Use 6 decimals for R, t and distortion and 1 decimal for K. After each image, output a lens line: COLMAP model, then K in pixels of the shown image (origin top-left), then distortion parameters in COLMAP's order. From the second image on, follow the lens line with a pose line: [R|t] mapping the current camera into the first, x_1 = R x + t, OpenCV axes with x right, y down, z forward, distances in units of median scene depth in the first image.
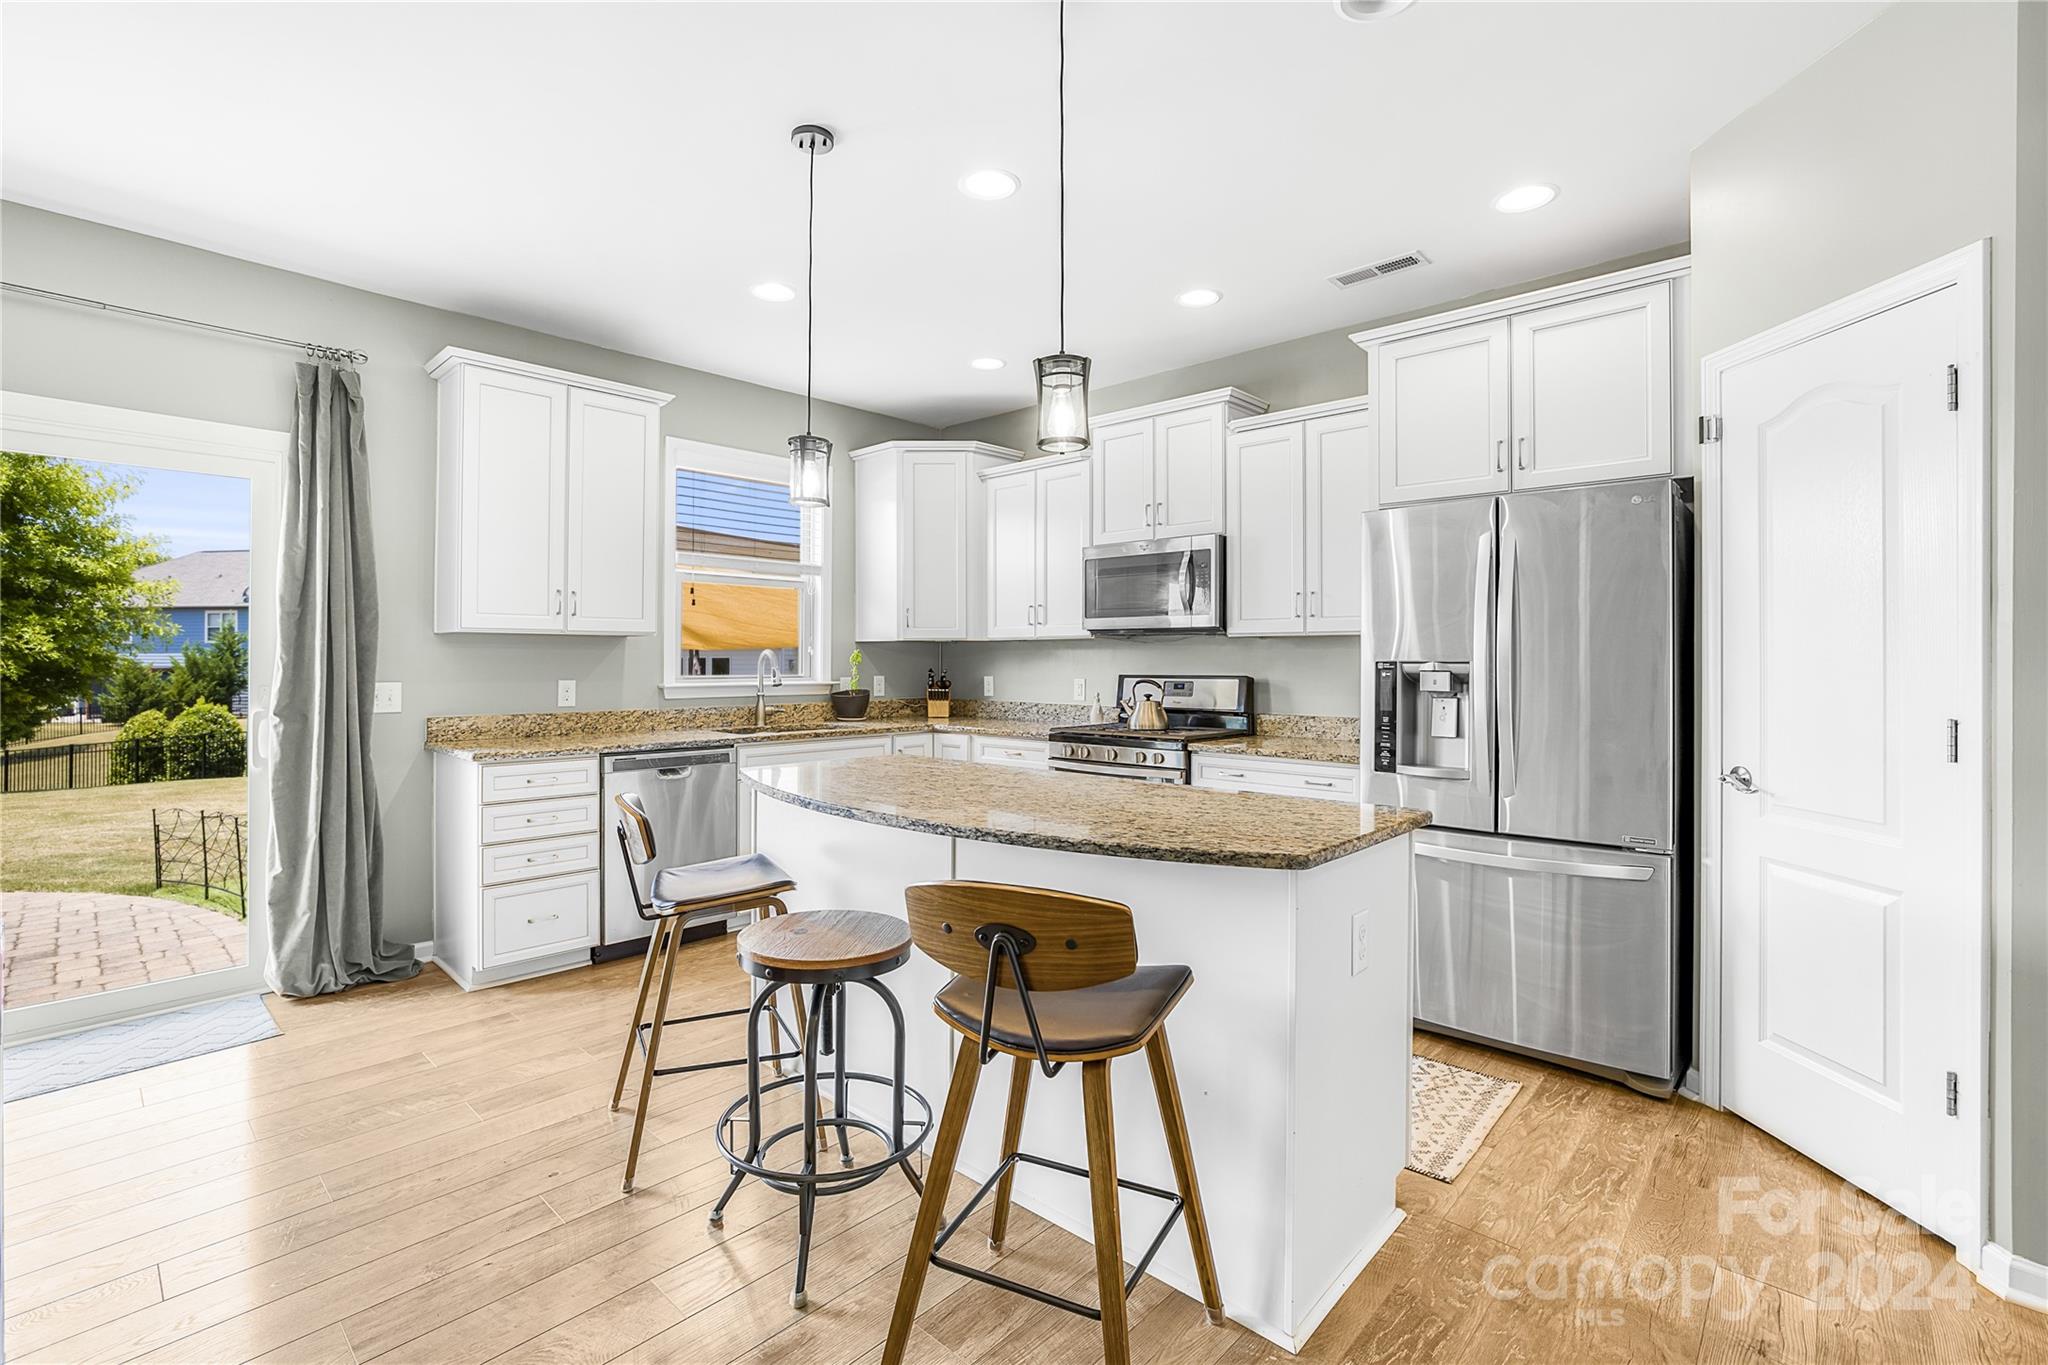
lens RADIAL K [[911.3, 0, 1022.2], [0, 911.3, 650.0], [0, 0, 1]] dist [-0.033459, 0.009951]
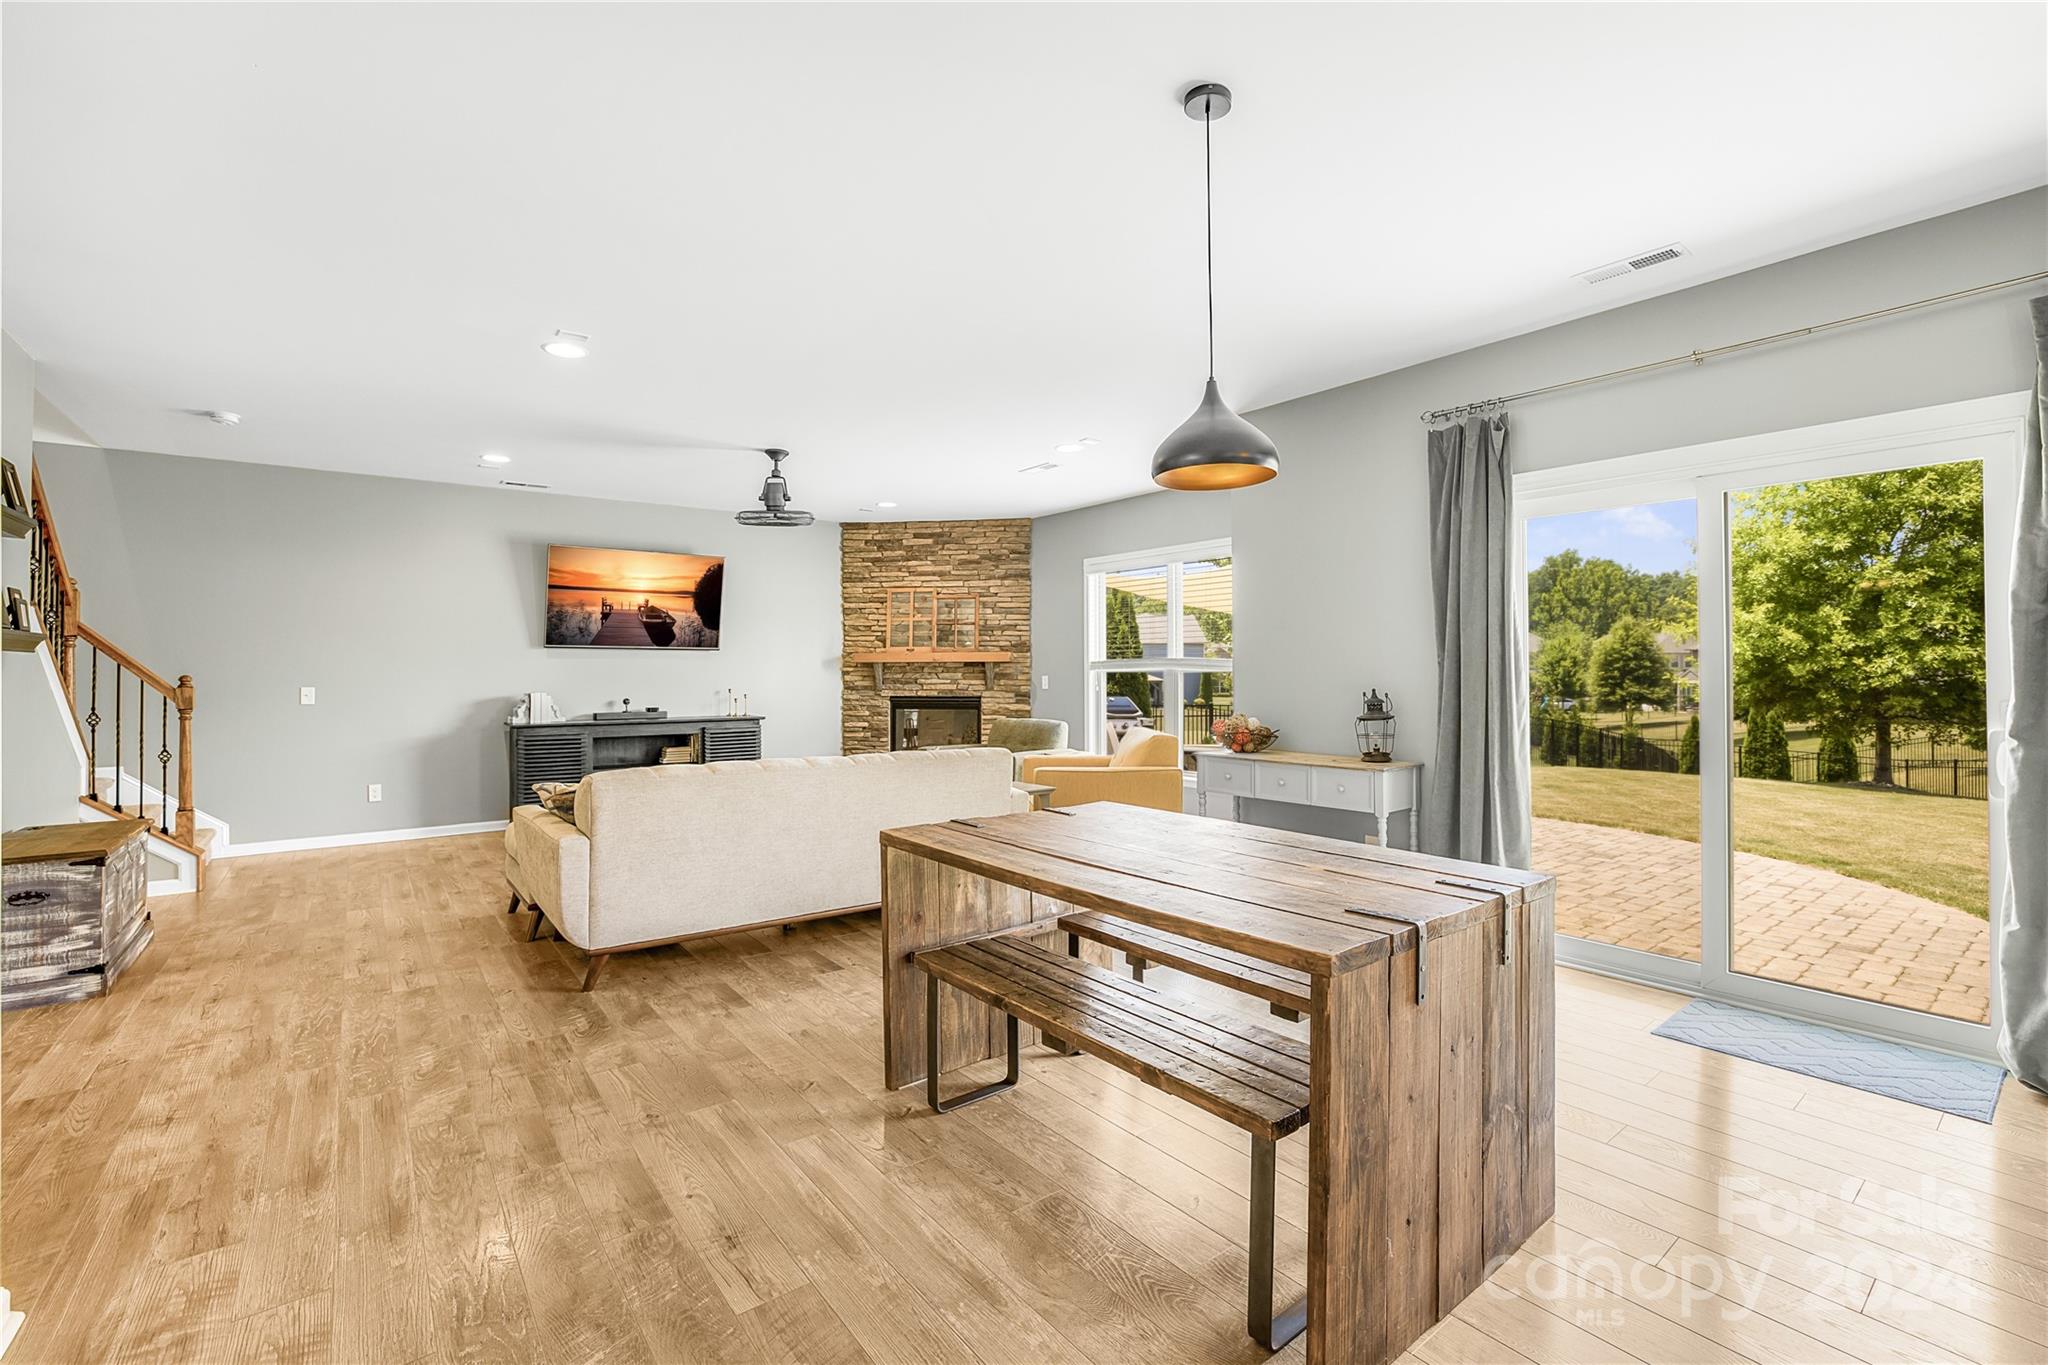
lens RADIAL K [[885.6, 0, 993.9], [0, 885.6, 661.2], [0, 0, 1]] dist [-0.076987, 0.026492]
pose [[-0.187196, -0.013270, -0.982233, 0.080547], [0.012297, 0.999799, -0.015851, 0.002789], [0.982246, -0.015045, -0.186995, 0.179188]]
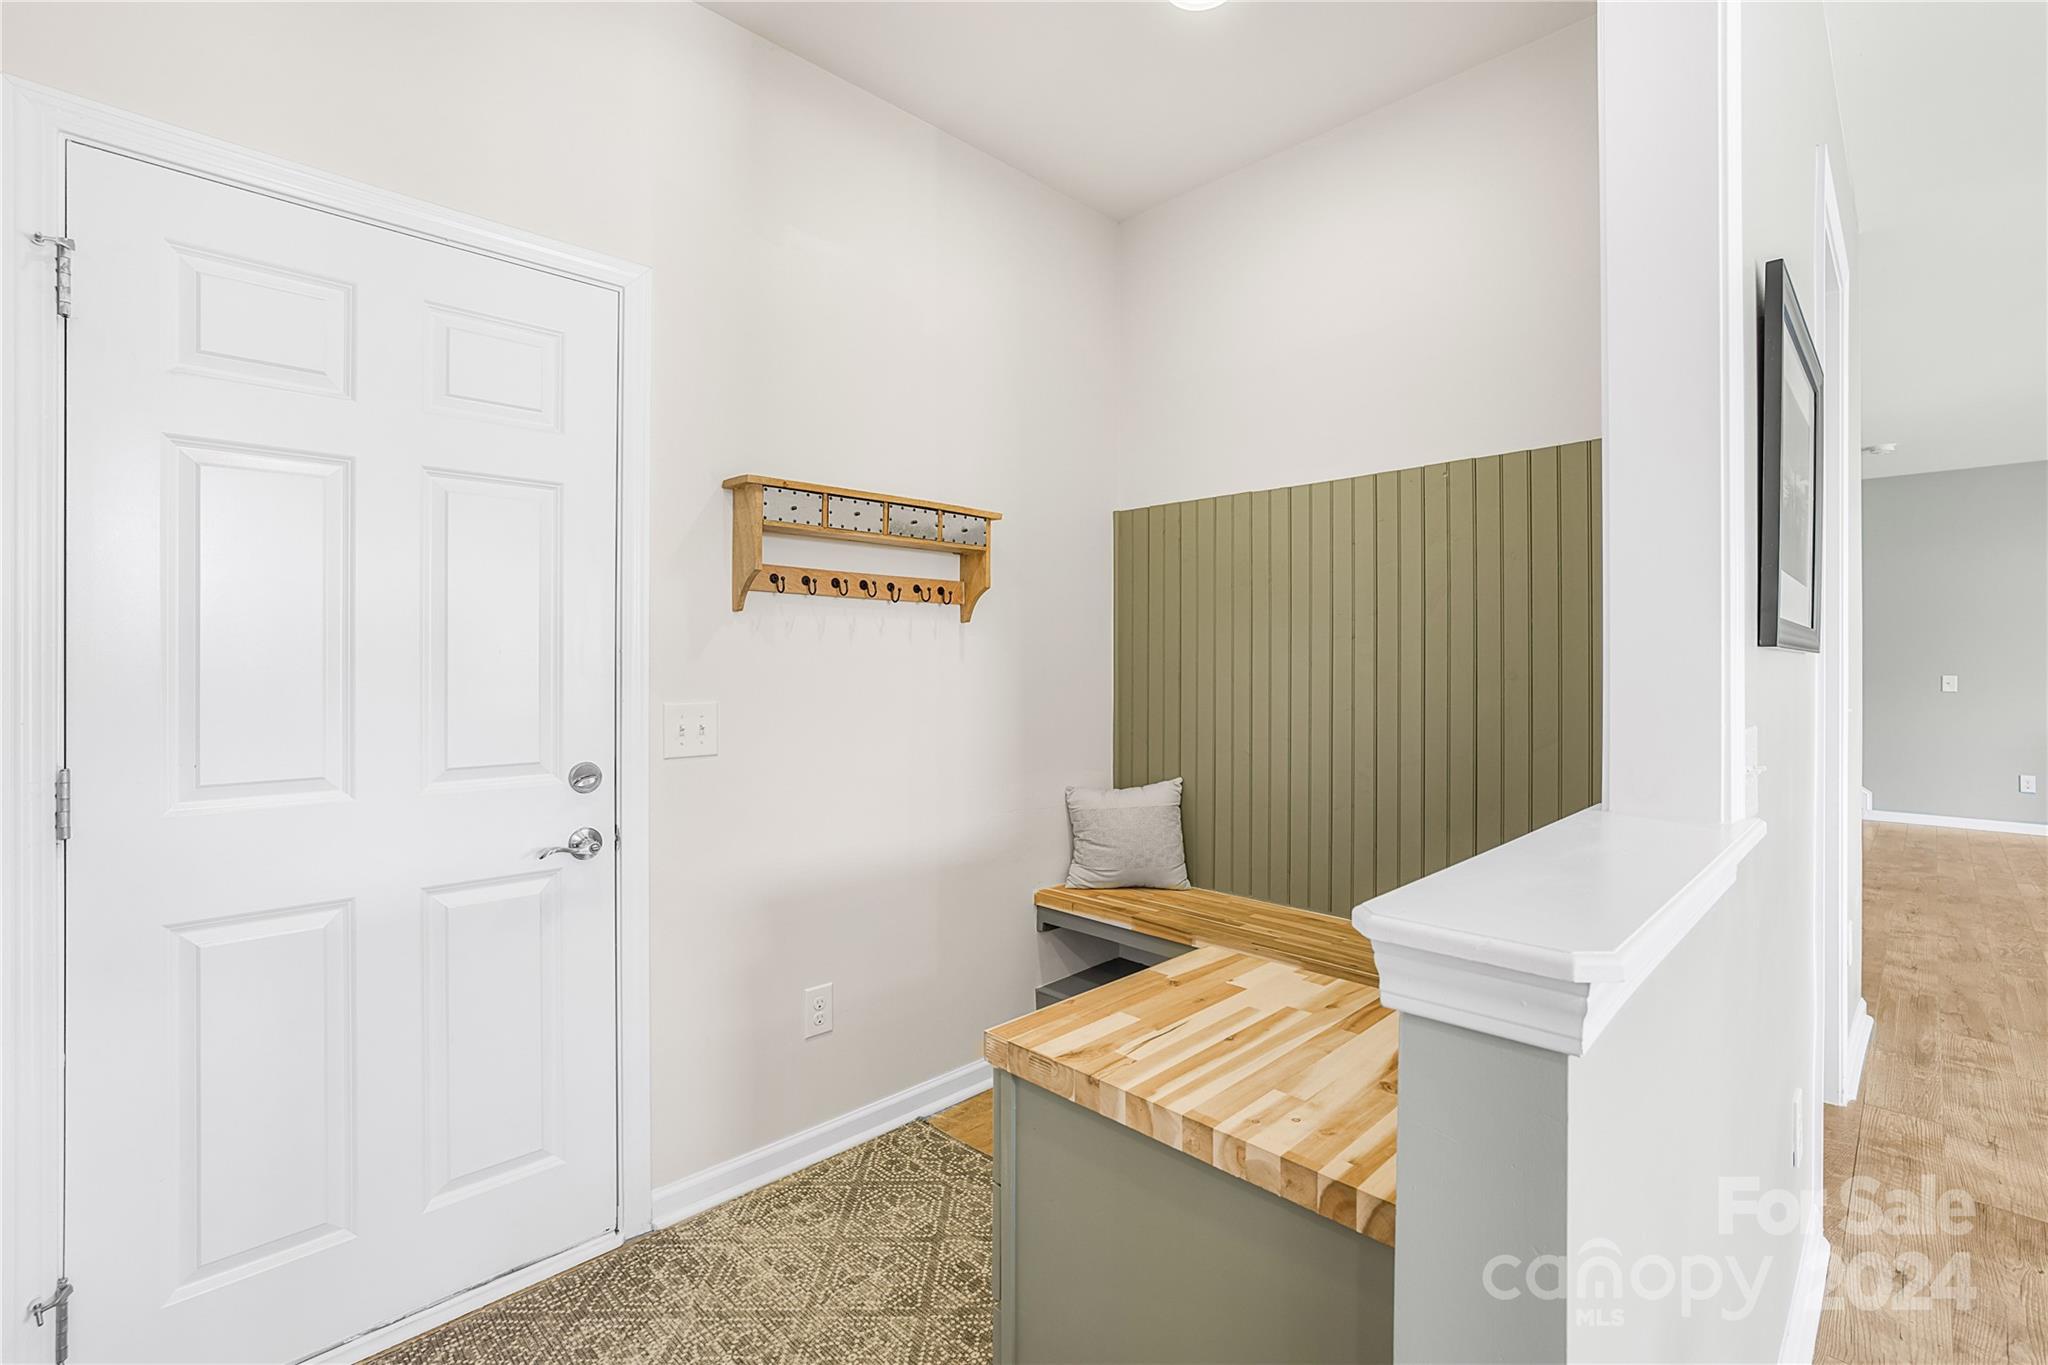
lens RADIAL K [[889.5, 0, 1039.7], [0, 889.5, 660.1], [0, 0, 1]] dist [0.001021, 0.001020]
pose [[-0.999096, -0.005365, 0.042168, 0.468483], [-0.005788, 0.999934, -0.009905, 0.007359], [-0.042112, -0.010141, -0.999061, 0.451020]]
